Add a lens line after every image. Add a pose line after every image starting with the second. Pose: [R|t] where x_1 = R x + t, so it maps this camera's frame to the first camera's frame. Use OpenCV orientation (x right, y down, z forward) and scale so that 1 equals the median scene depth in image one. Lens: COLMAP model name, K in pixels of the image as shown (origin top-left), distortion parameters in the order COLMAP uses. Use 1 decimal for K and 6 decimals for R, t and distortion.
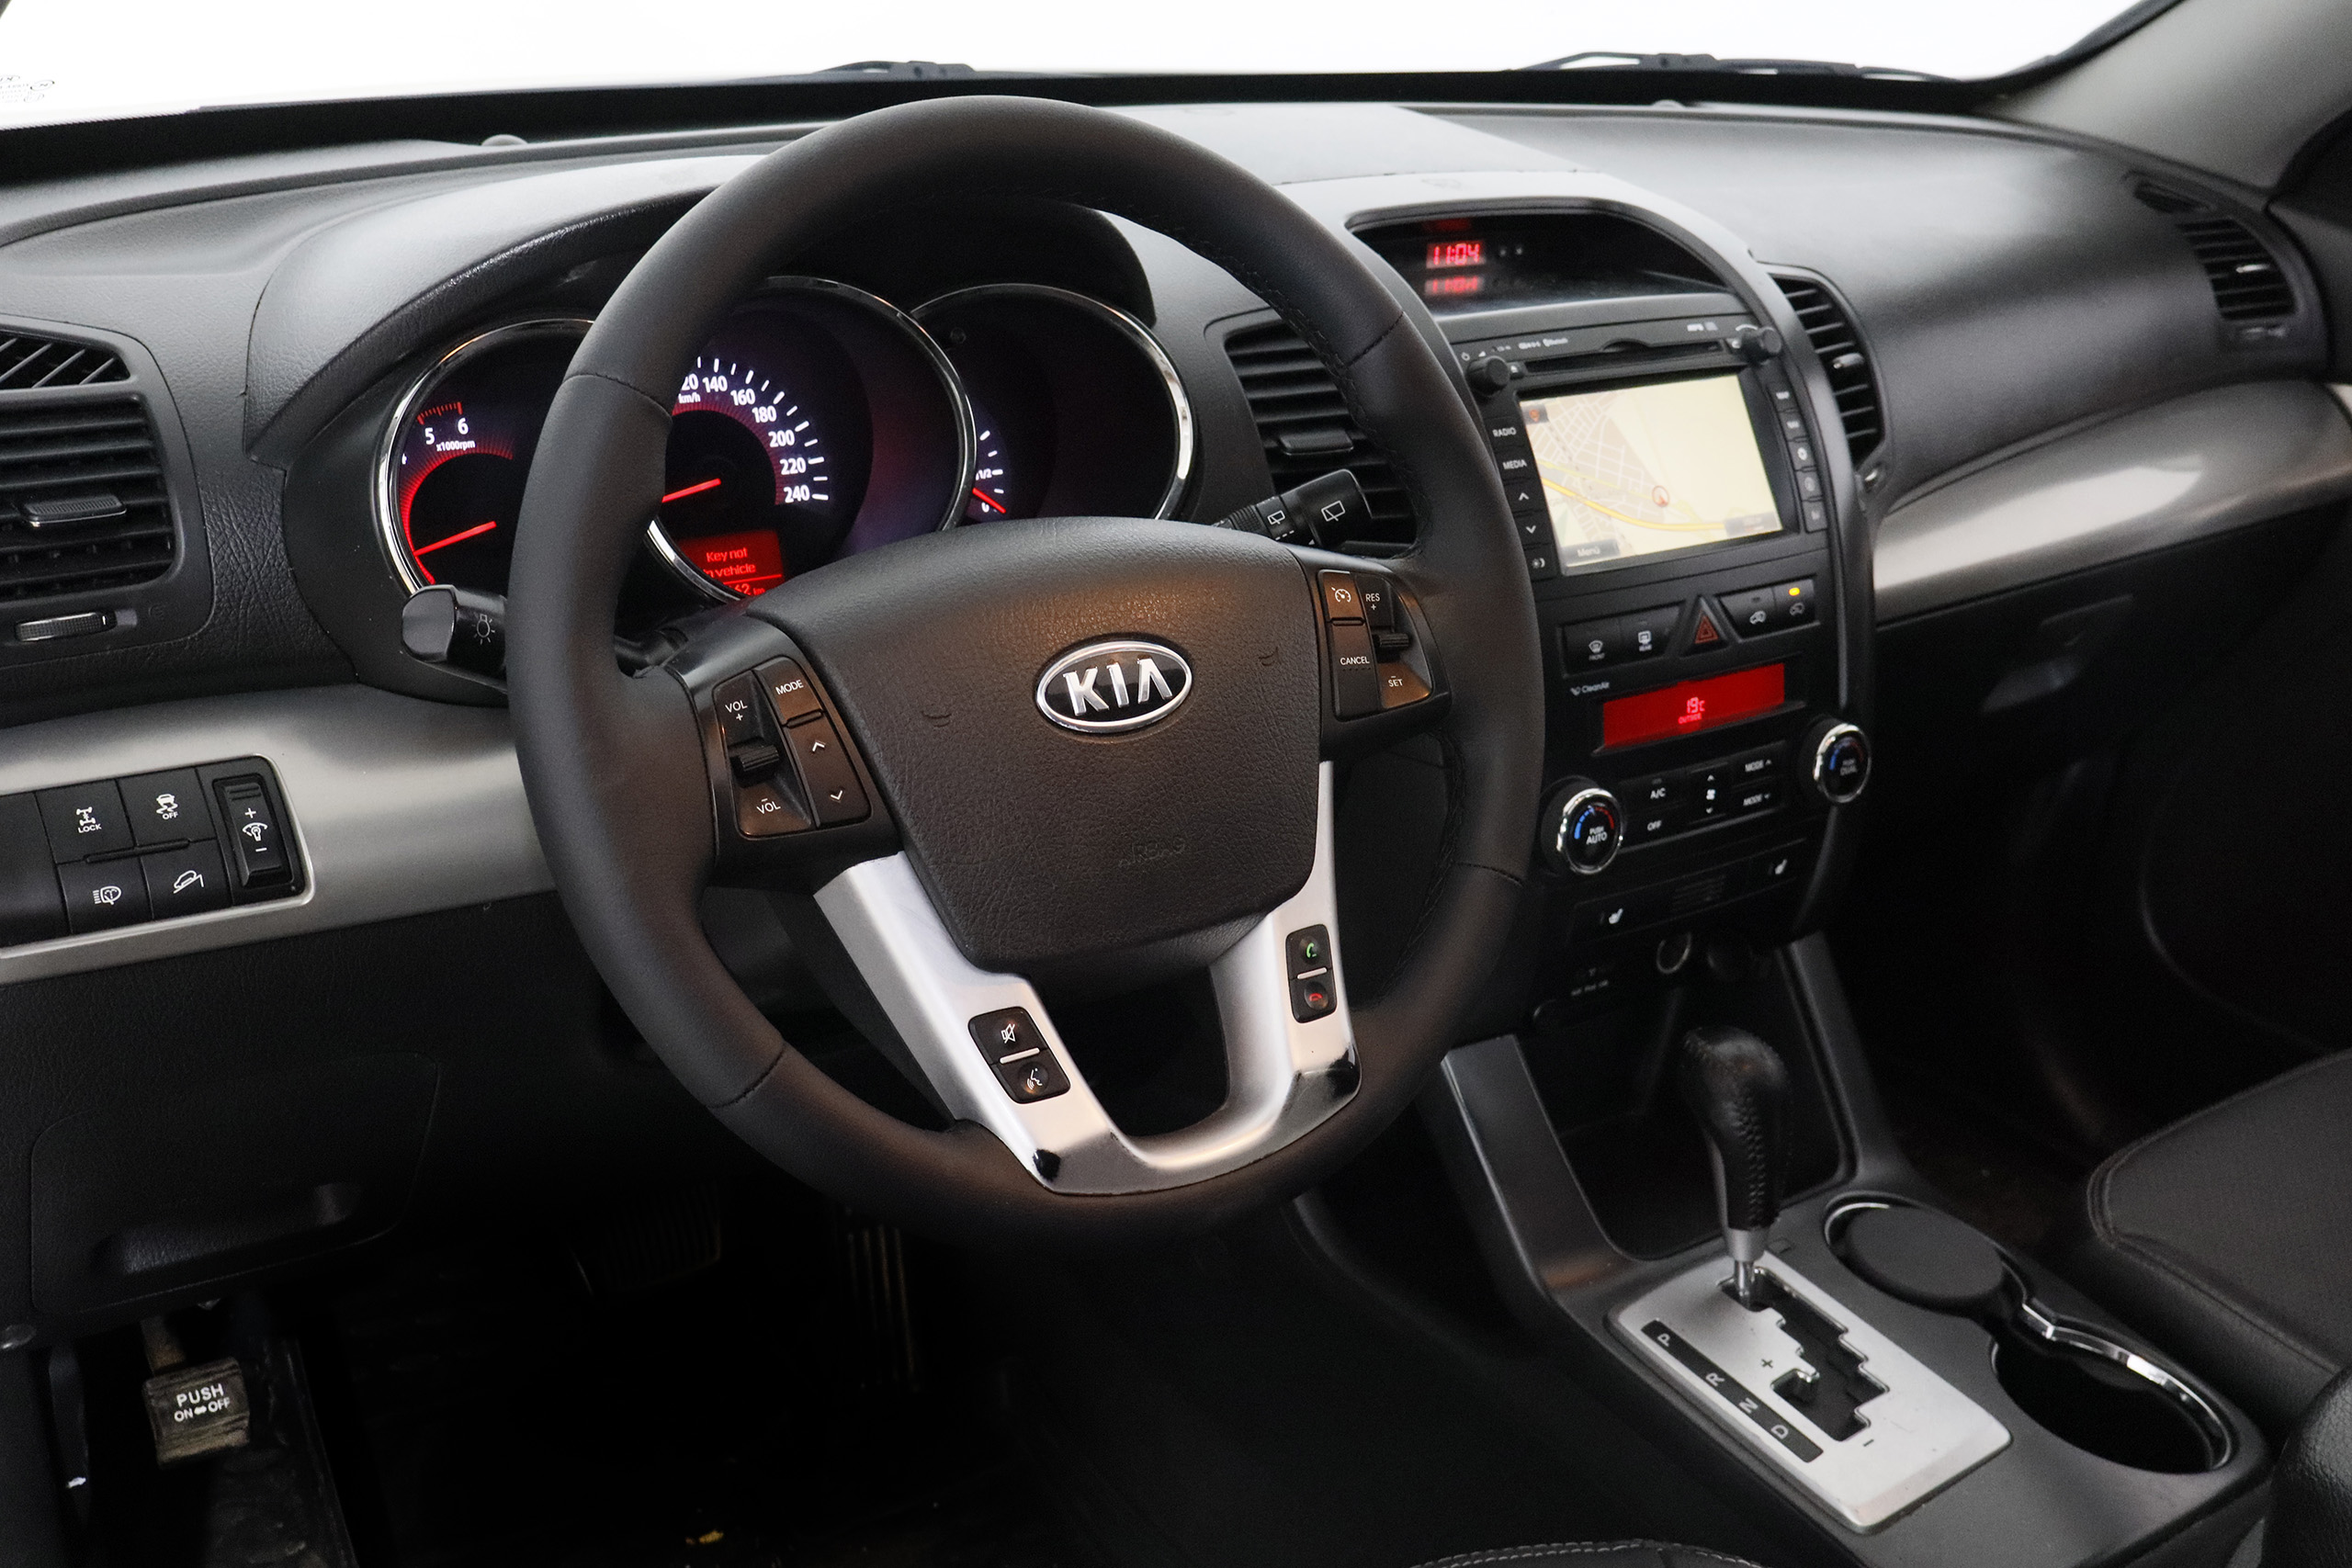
lens RADIAL K [[2325.0, 0, 1164.4], [0, 2325.0, 762.7], [0, 0, 1]] dist [-0.015185, 0.000000]
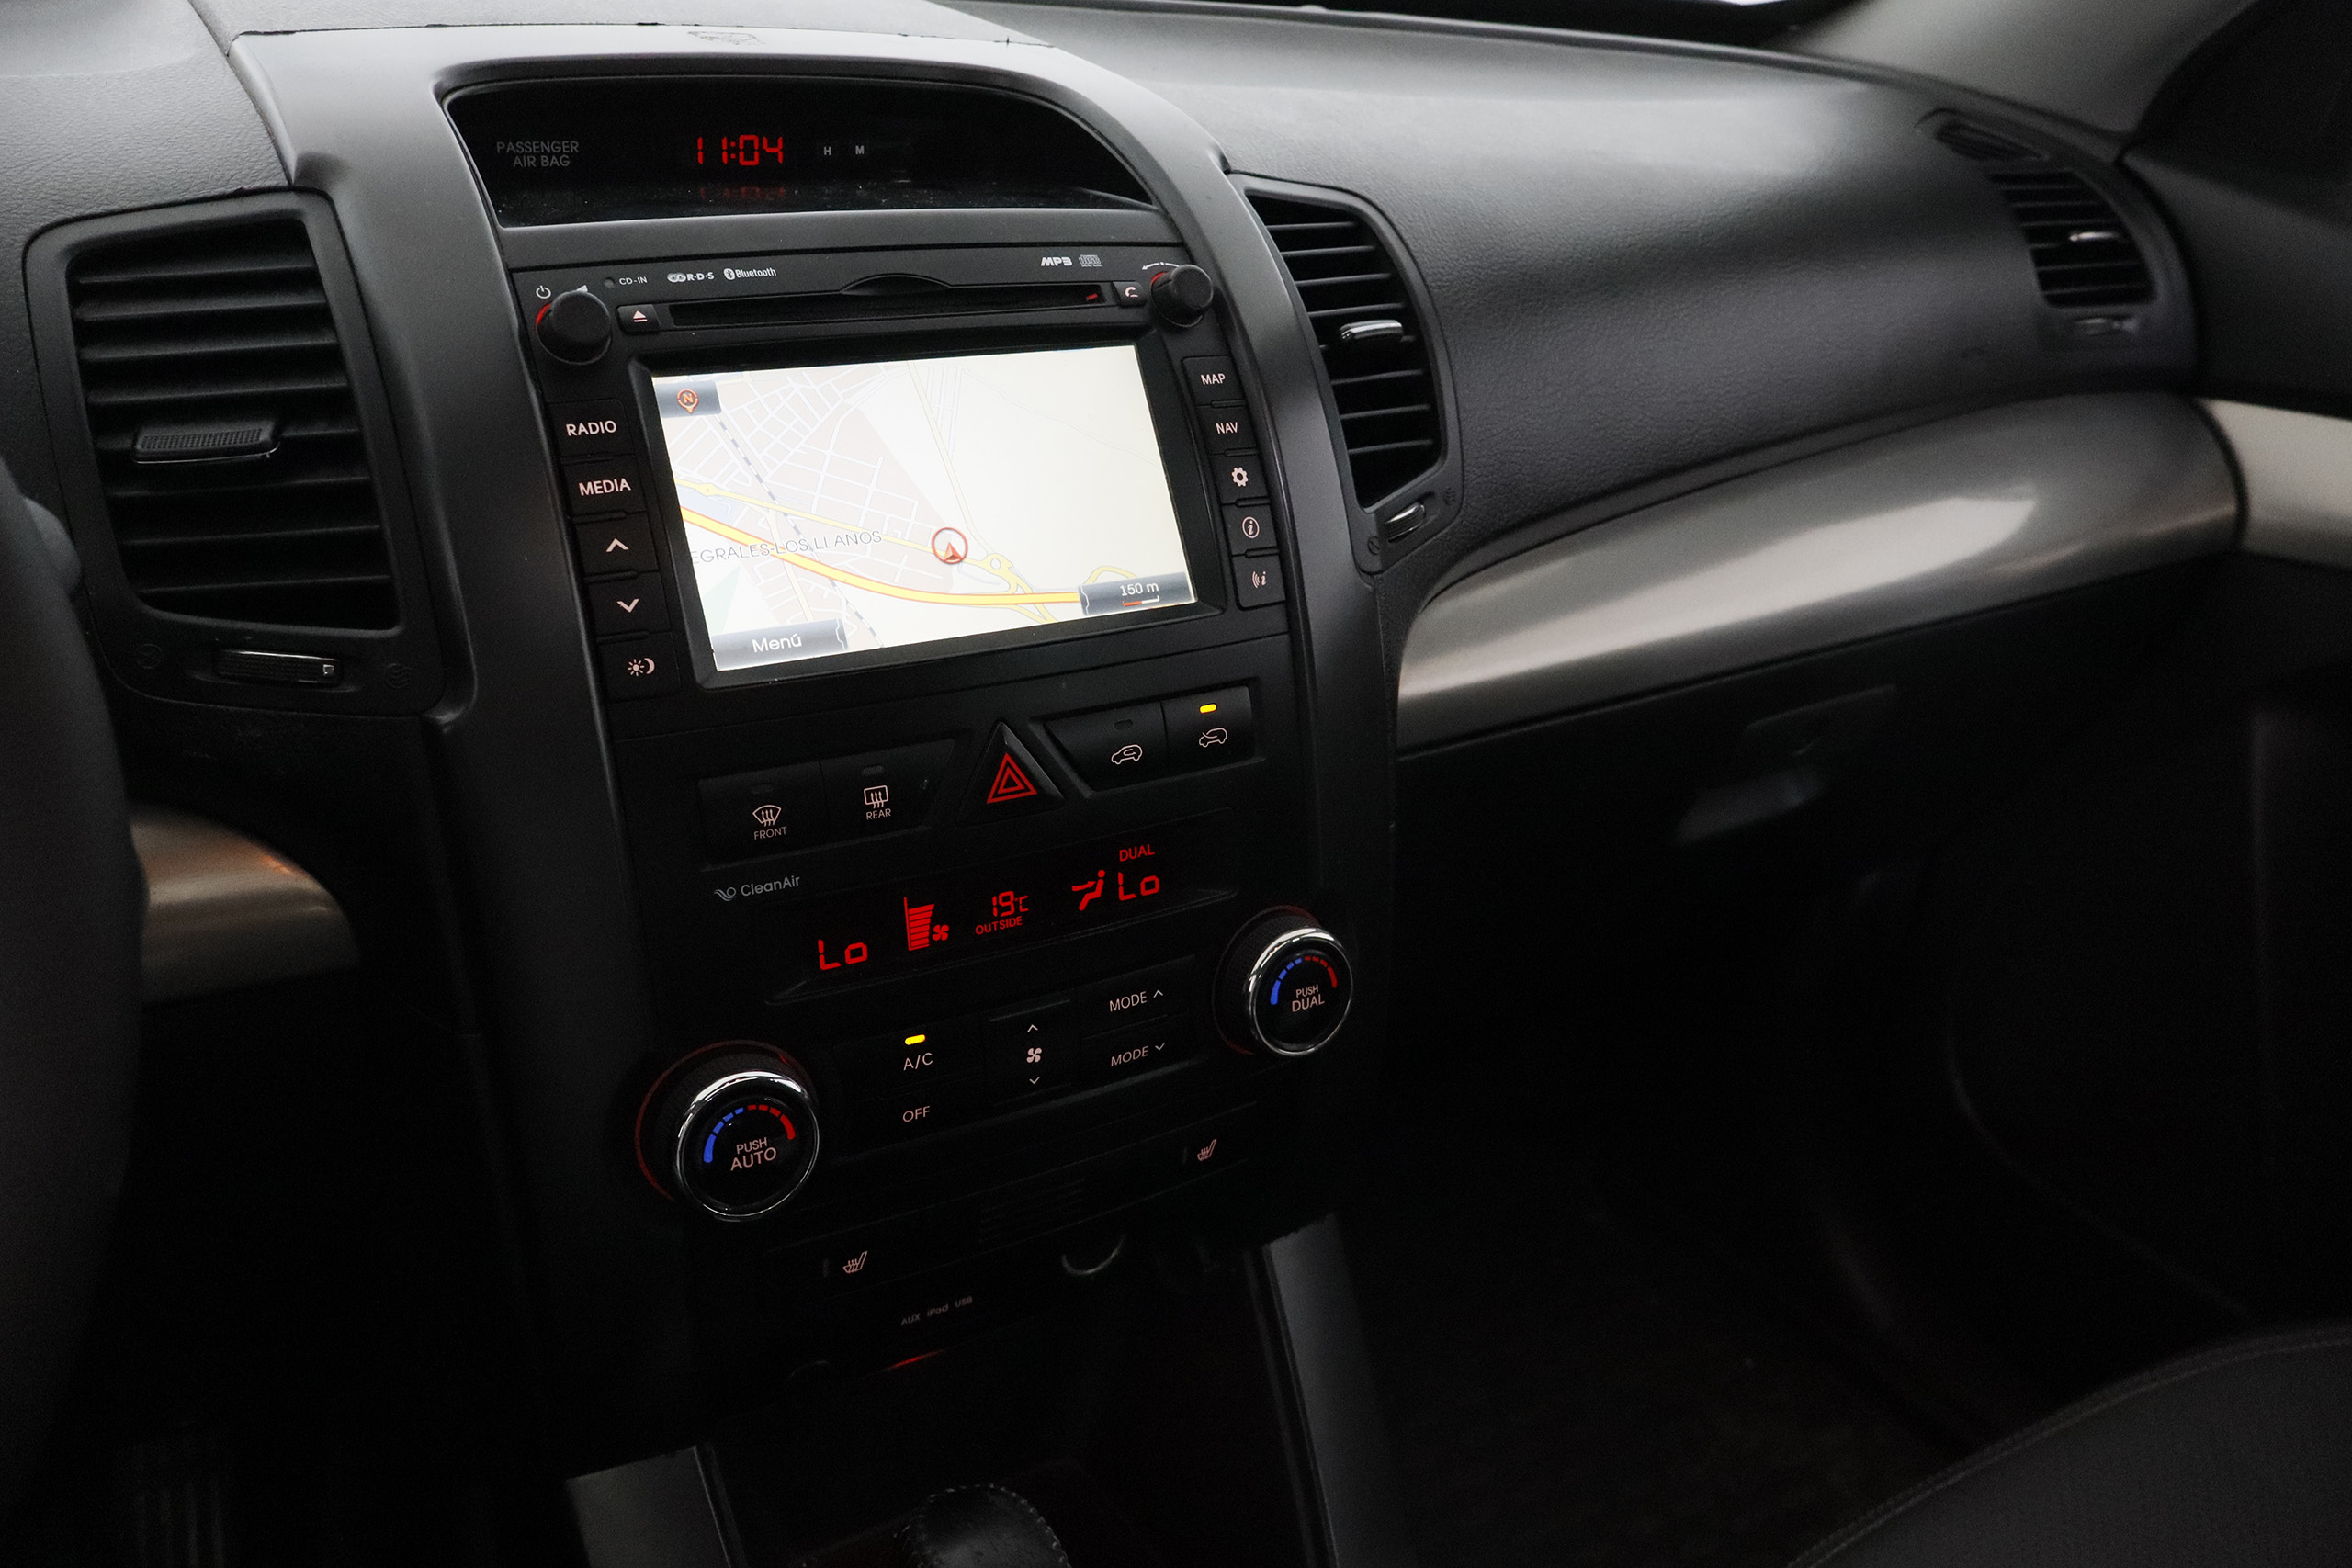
lens RADIAL K [[1949.4, 0, 1184.9], [0, 1949.4, 785.6], [0, 0, 1]] dist [-0.009710, 0.001457]
pose [[0.998978, 0.023082, -0.038865, 0.281681], [-0.022049, 0.999397, 0.026810, -0.066498], [0.039461, -0.025926, 0.998885, 0.493396]]
